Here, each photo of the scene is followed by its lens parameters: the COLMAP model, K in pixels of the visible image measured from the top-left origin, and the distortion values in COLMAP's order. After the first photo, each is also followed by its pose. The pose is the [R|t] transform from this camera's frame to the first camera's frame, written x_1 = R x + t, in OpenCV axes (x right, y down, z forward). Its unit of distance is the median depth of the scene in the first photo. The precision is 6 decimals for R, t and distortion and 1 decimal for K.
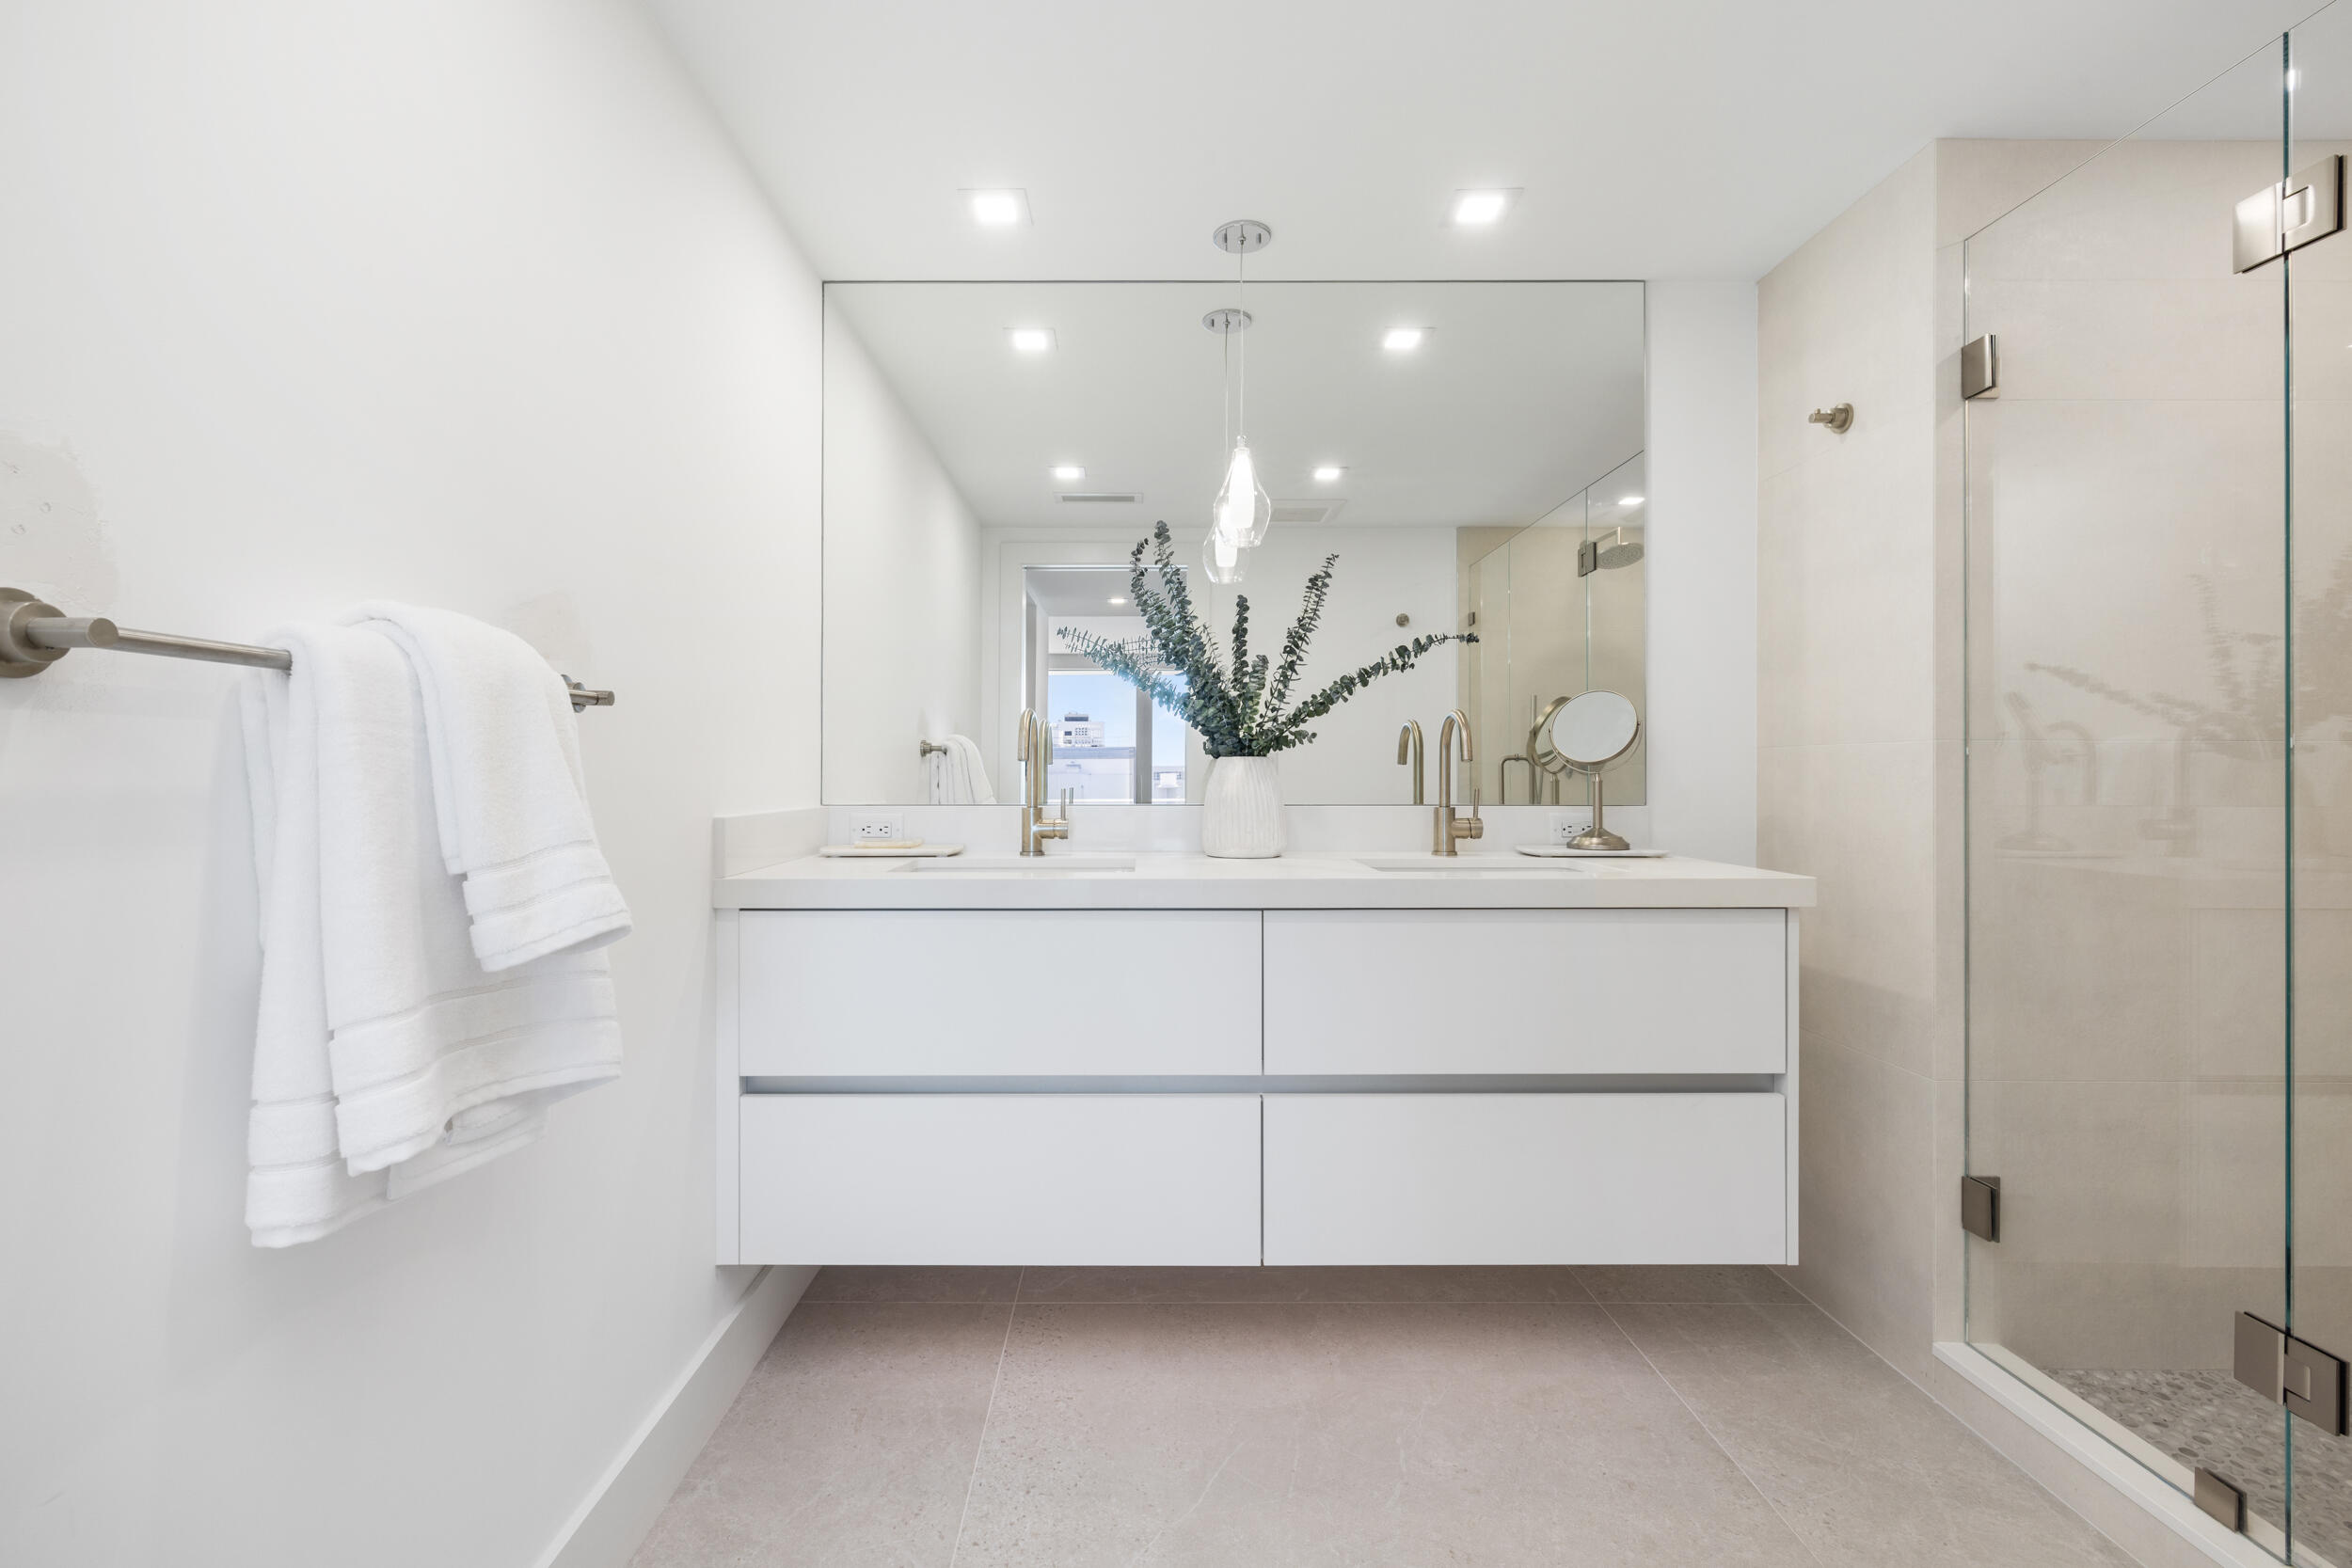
lens RADIAL K [[1004.9, 0, 1145.3], [0, 1004.9, 770.4], [0, 0, 1]] dist [0.001211, -0.000099]
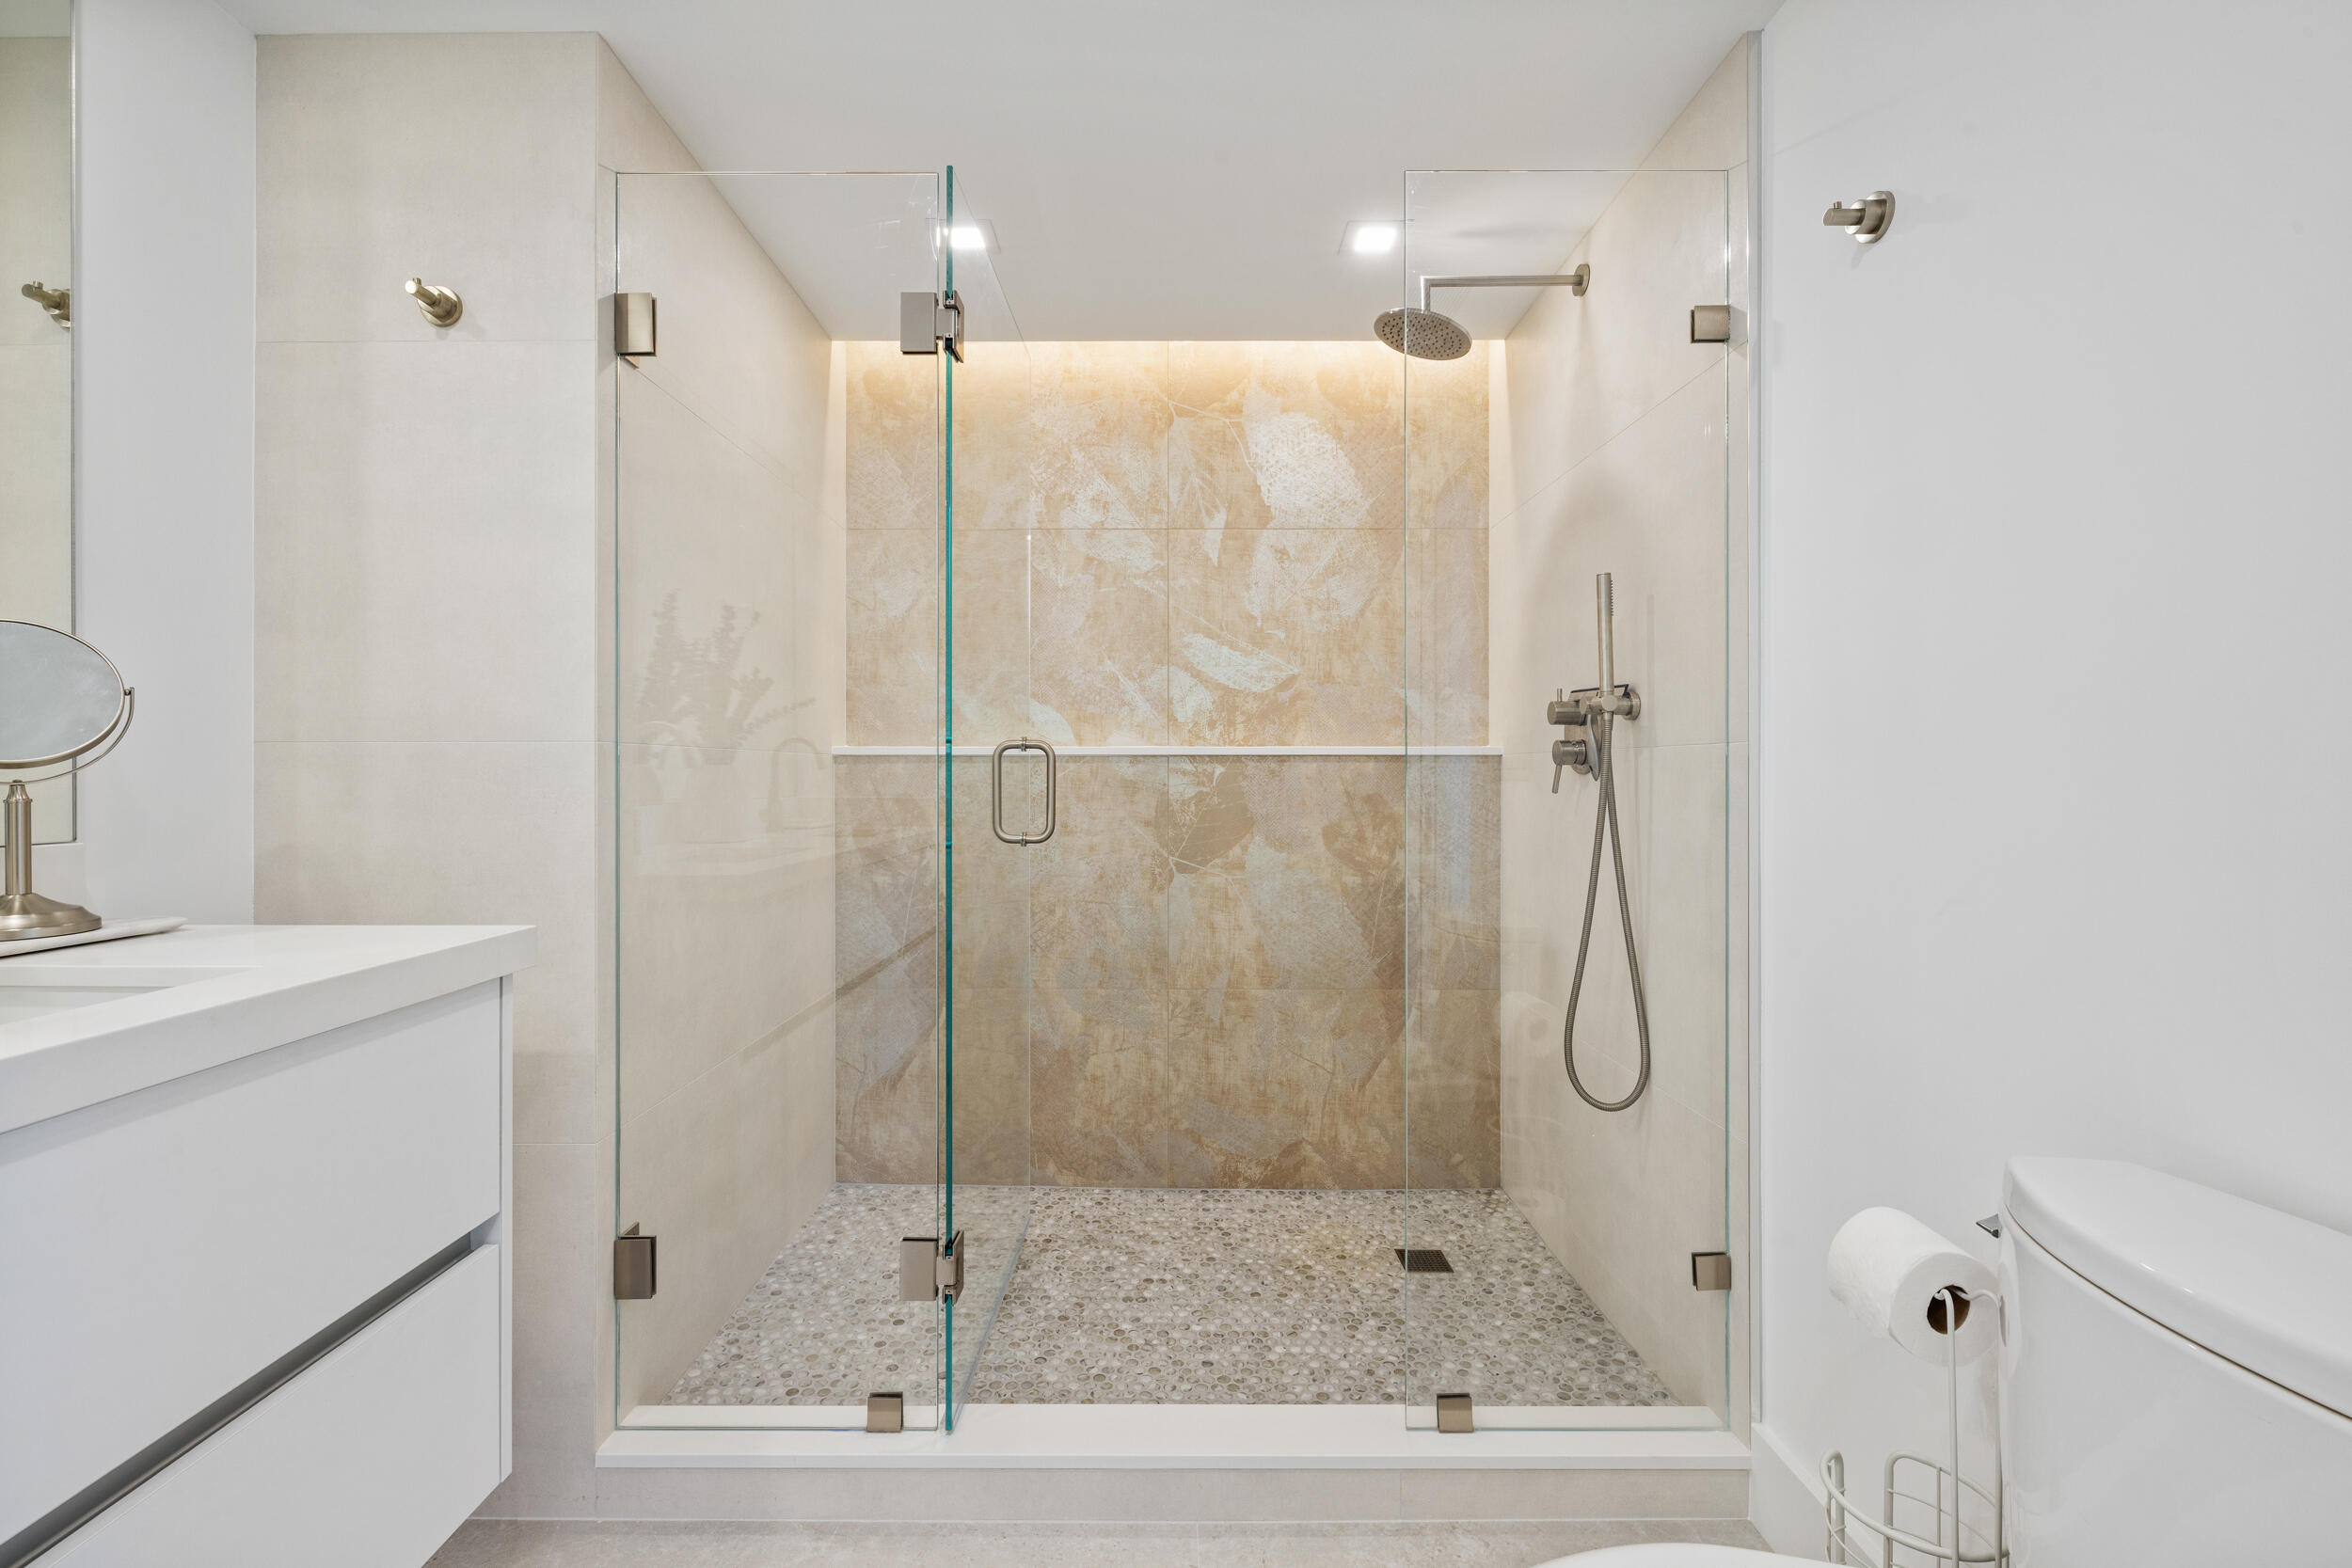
lens RADIAL K [[1004.9, 0, 1145.3], [0, 1004.9, 770.4], [0, 0, 1]] dist [0.001211, -0.000099]
pose [[0.006831, 0.000082, 0.999977, -0.050887], [-0.001866, 0.999998, -0.000069, -0.005772], [-0.999975, -0.001866, 0.006831, 0.450947]]
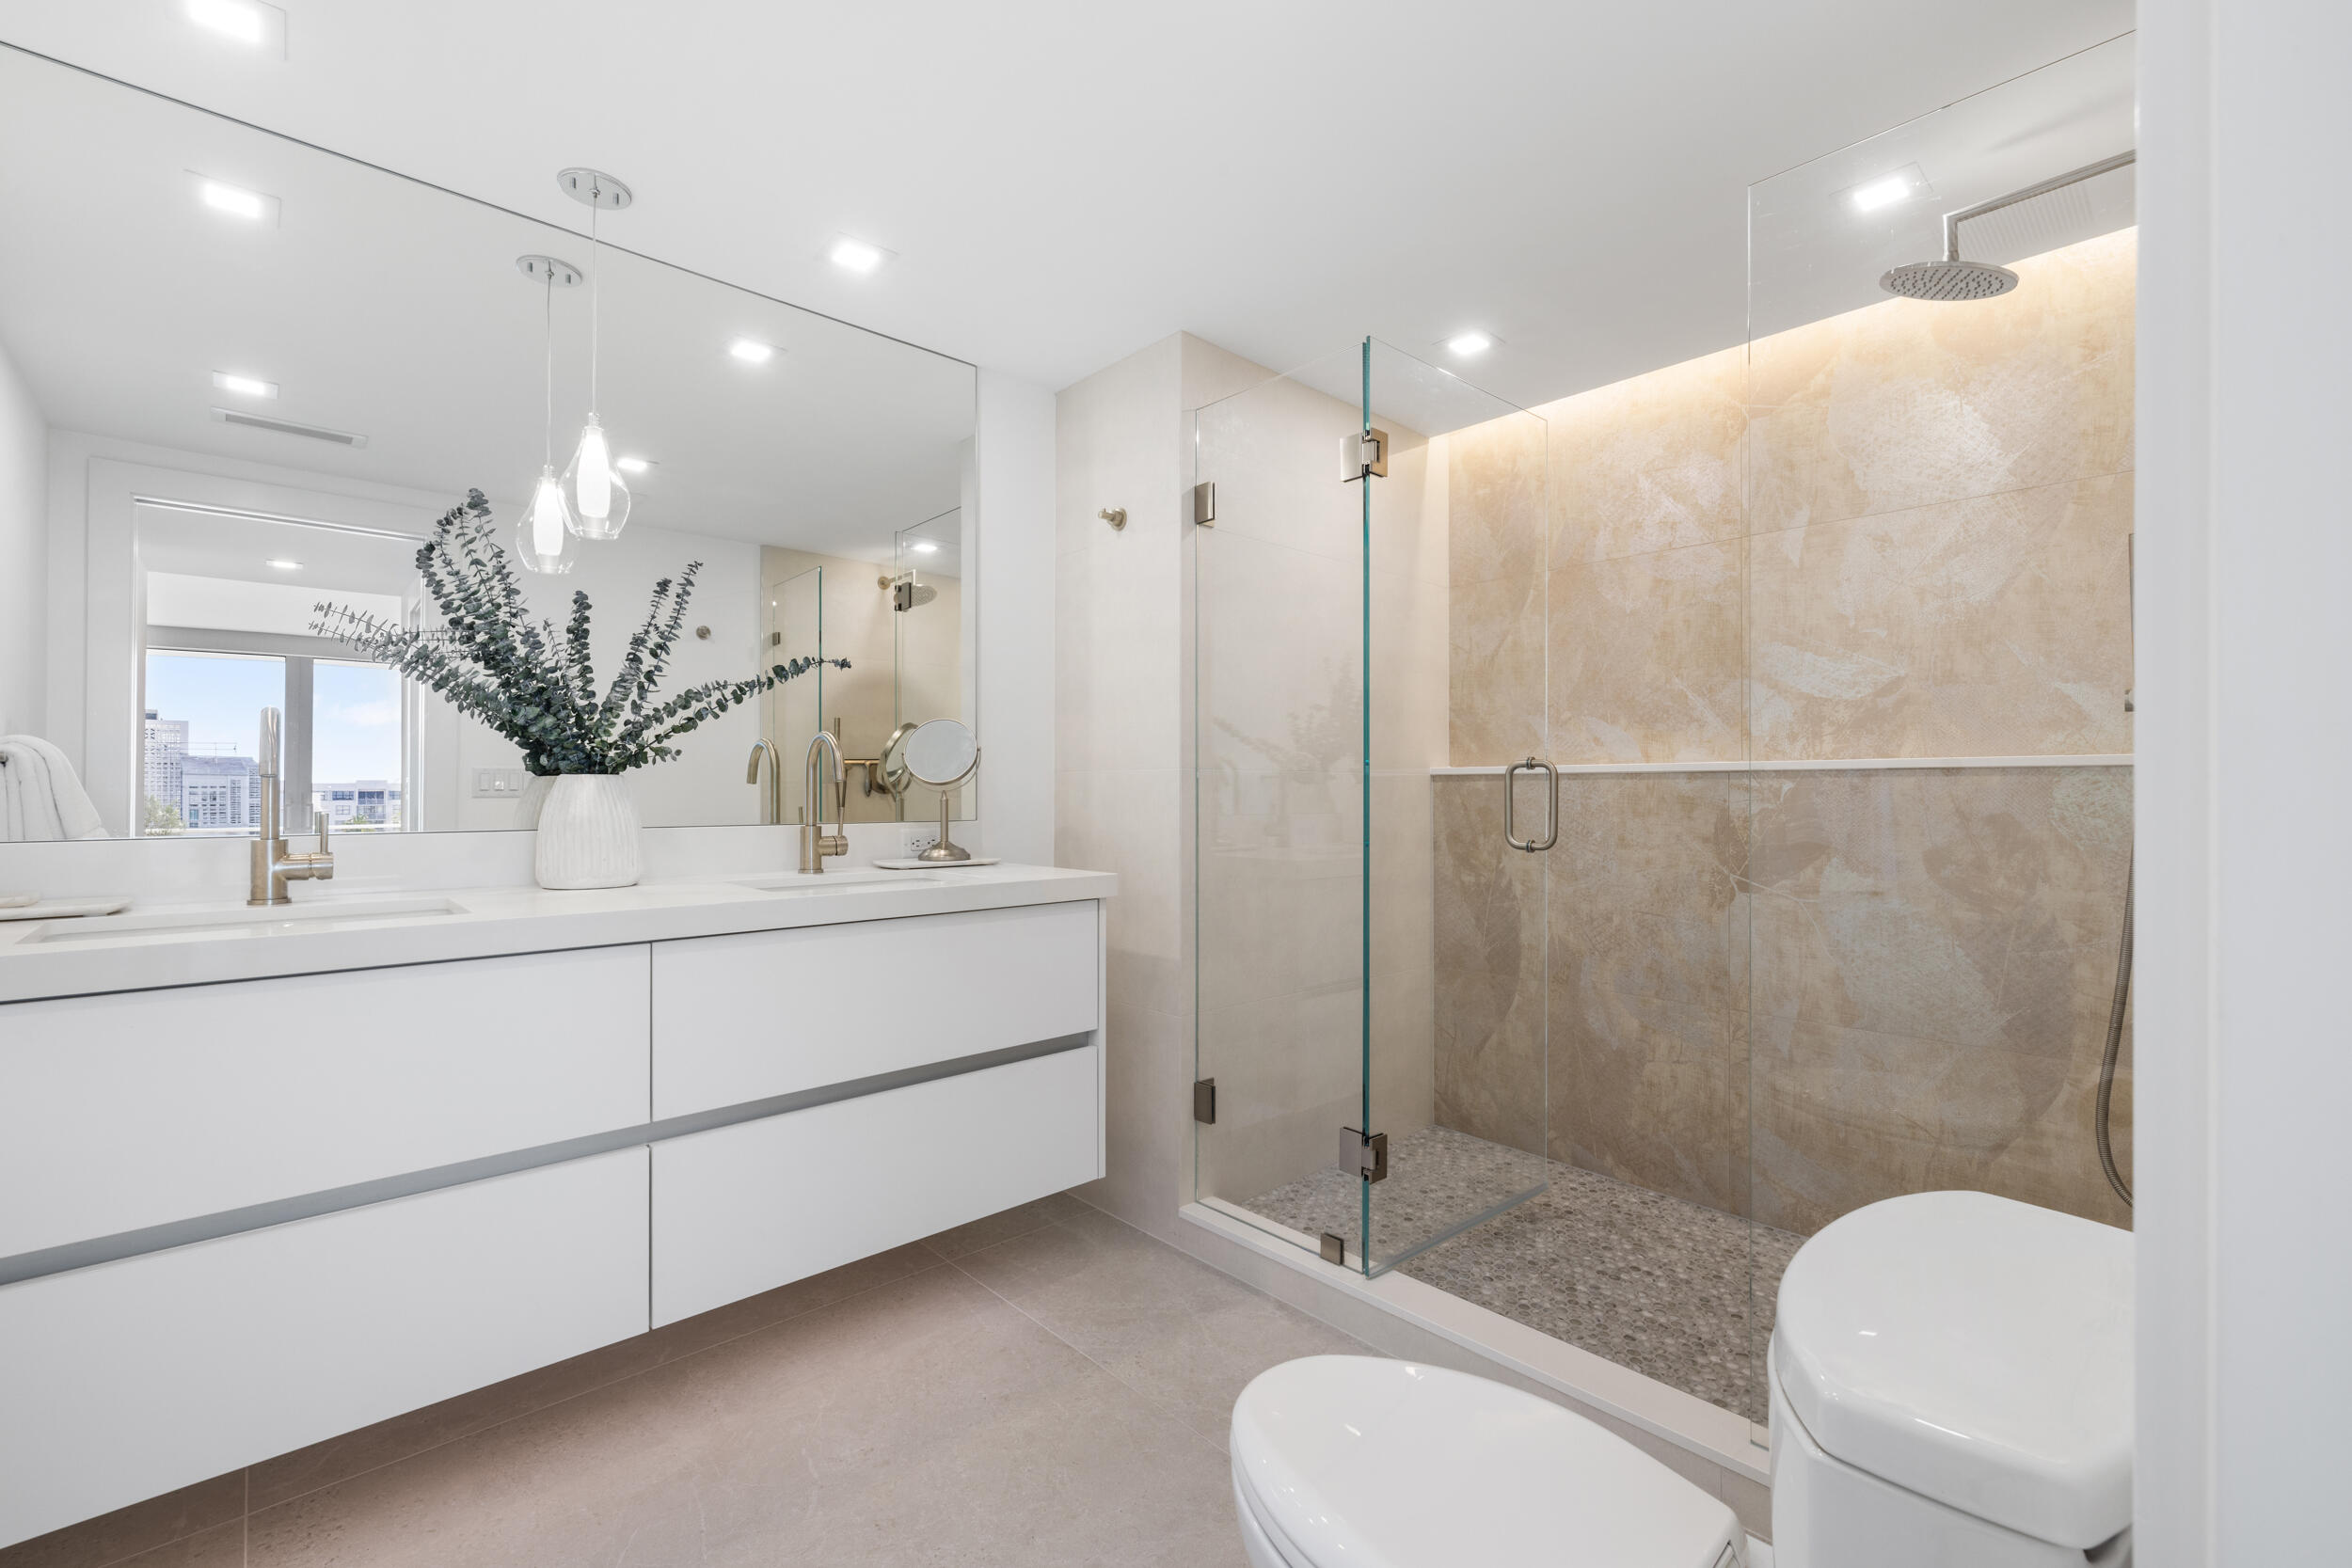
lens RADIAL K [[989.0, 0, 1164.6], [0, 989.0, 788.2], [0, 0, 1]] dist [0.000119, -0.000114]
pose [[0.739224, 0.001960, 0.673457, -0.118487], [-0.001534, 0.999998, -0.001226, -0.001148], [-0.673458, -0.000127, 0.739226, 0.014854]]
